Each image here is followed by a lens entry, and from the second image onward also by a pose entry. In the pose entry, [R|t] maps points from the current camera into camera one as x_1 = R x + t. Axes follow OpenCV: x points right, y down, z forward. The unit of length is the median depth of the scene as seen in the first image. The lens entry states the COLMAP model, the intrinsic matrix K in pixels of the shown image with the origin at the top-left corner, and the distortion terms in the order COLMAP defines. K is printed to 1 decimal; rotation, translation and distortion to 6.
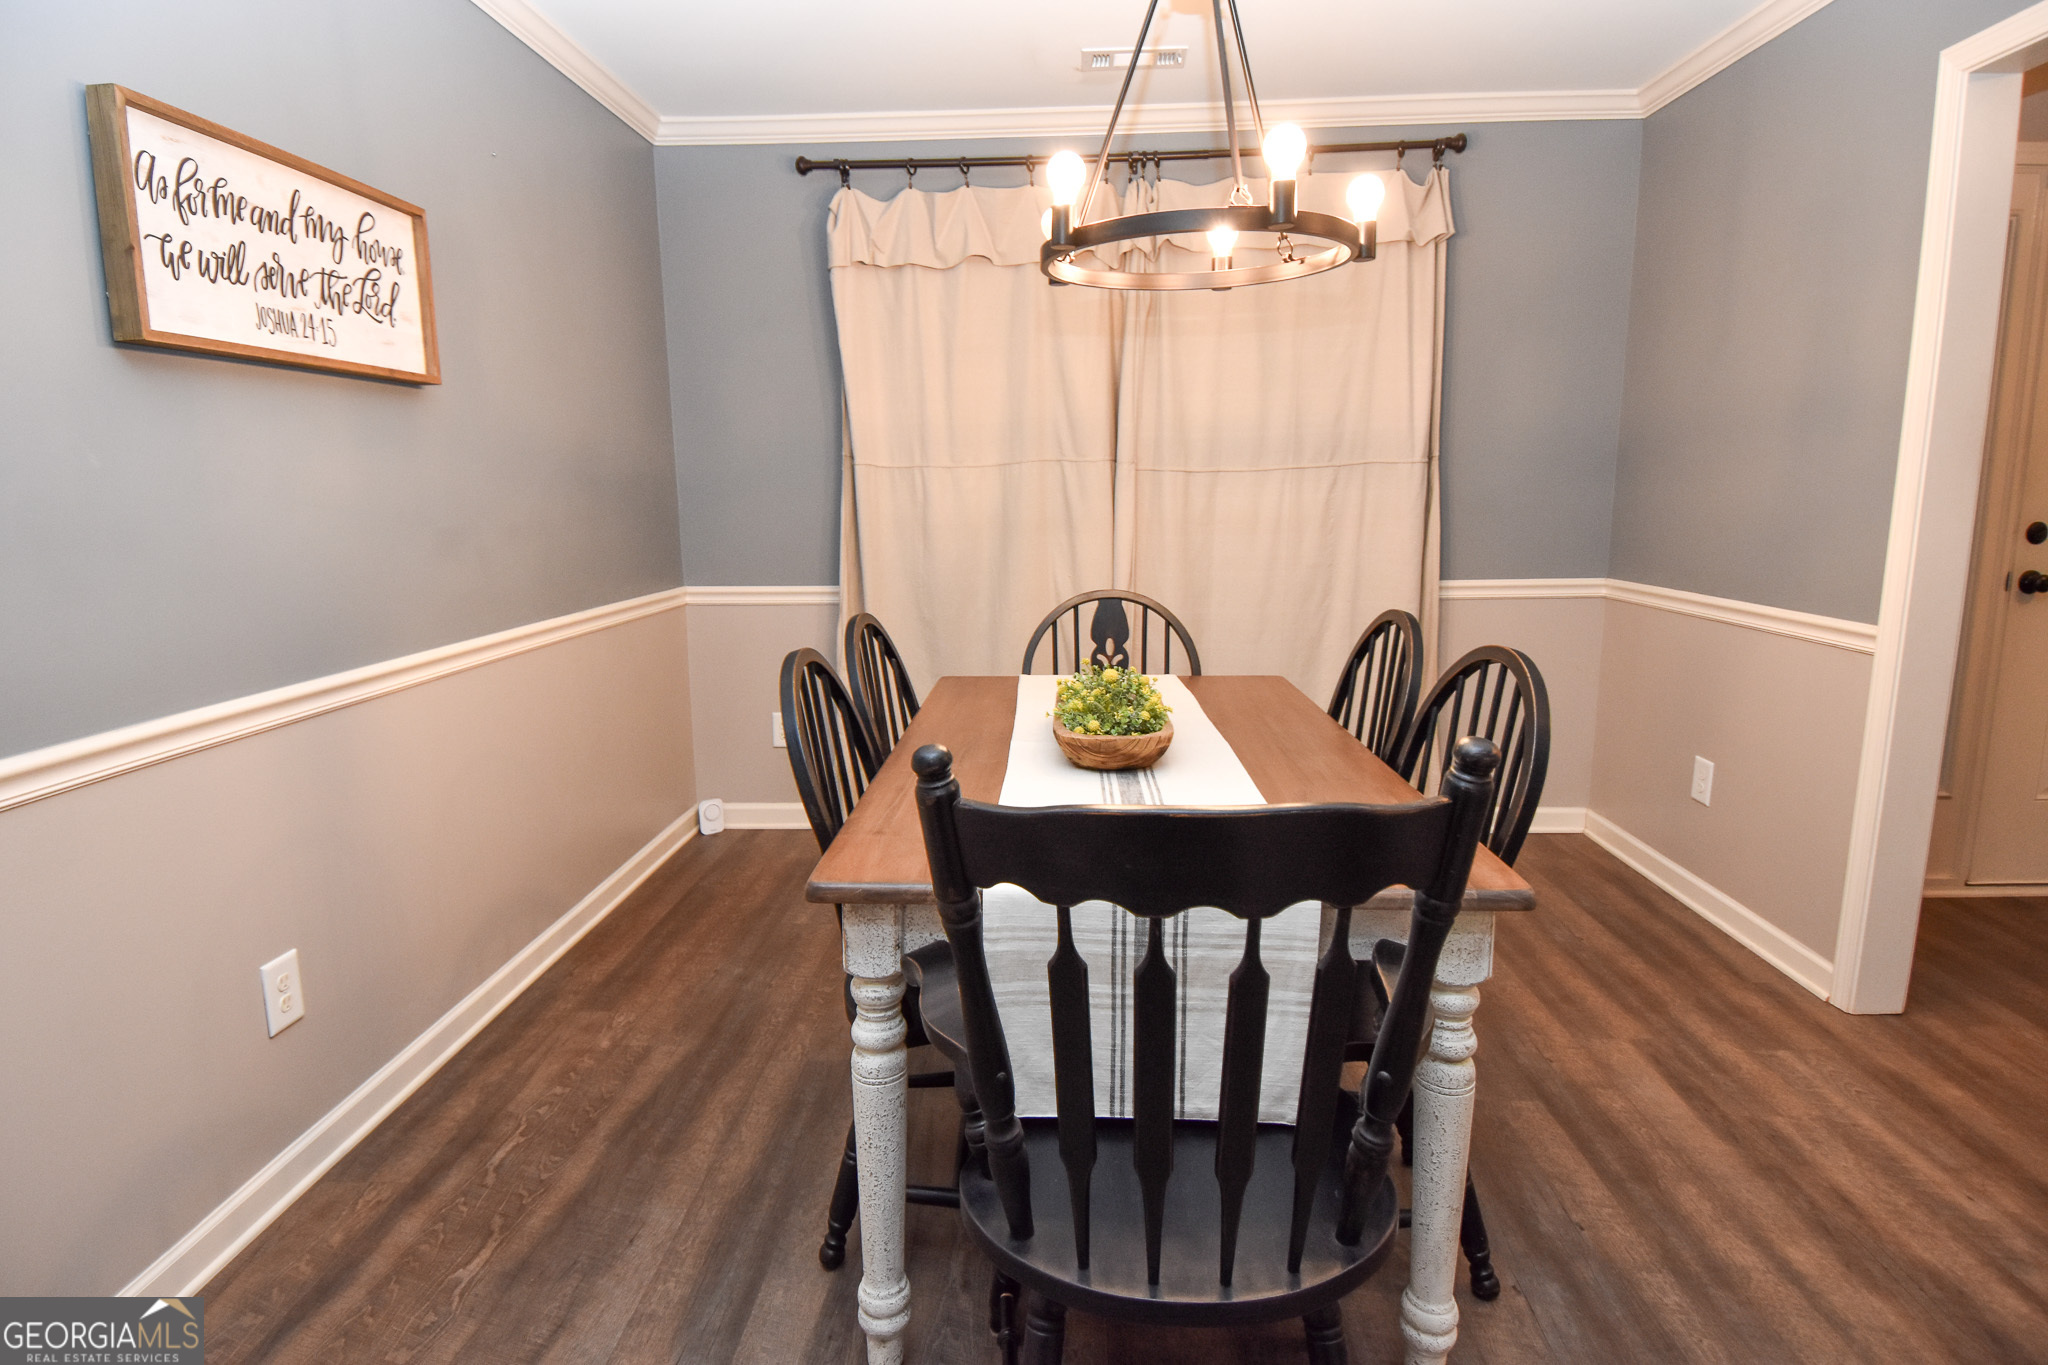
lens RADIAL K [[1079.2, 0, 1014.3], [0, 1079.2, 670.4], [0, 0, 1]] dist [0.054117, -0.062277]
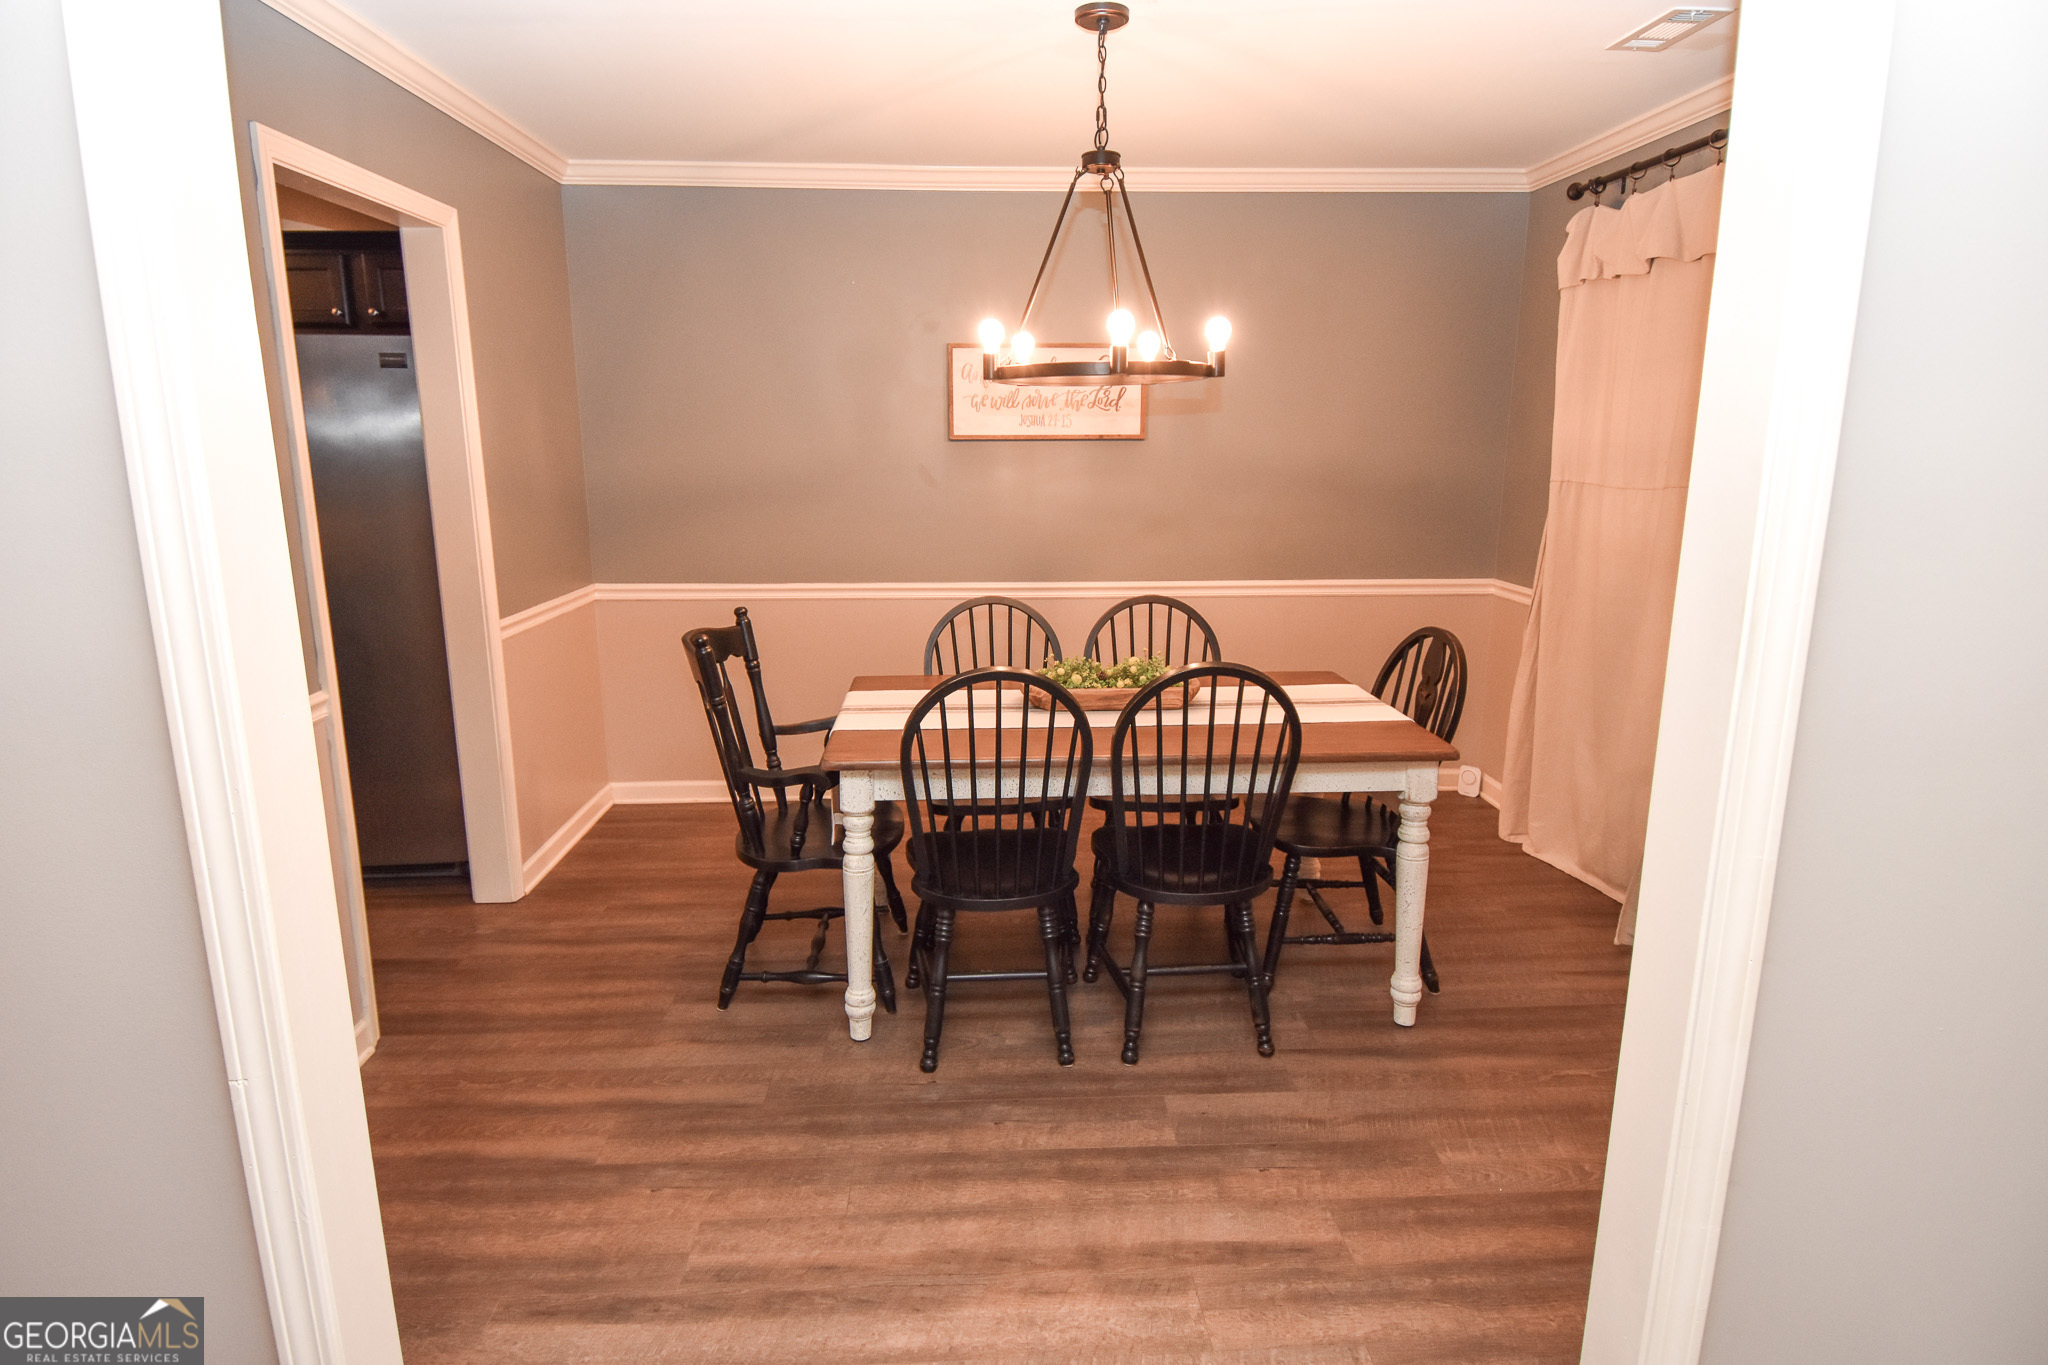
lens RADIAL K [[1079.2, 0, 1014.3], [0, 1079.2, 670.4], [0, 0, 1]] dist [0.054117, -0.062277]
pose [[0.093430, 0.222359, -0.970478, 1.479782], [-0.164235, 0.964830, 0.205254, -0.252817], [0.981987, 0.140209, 0.126663, 0.690594]]
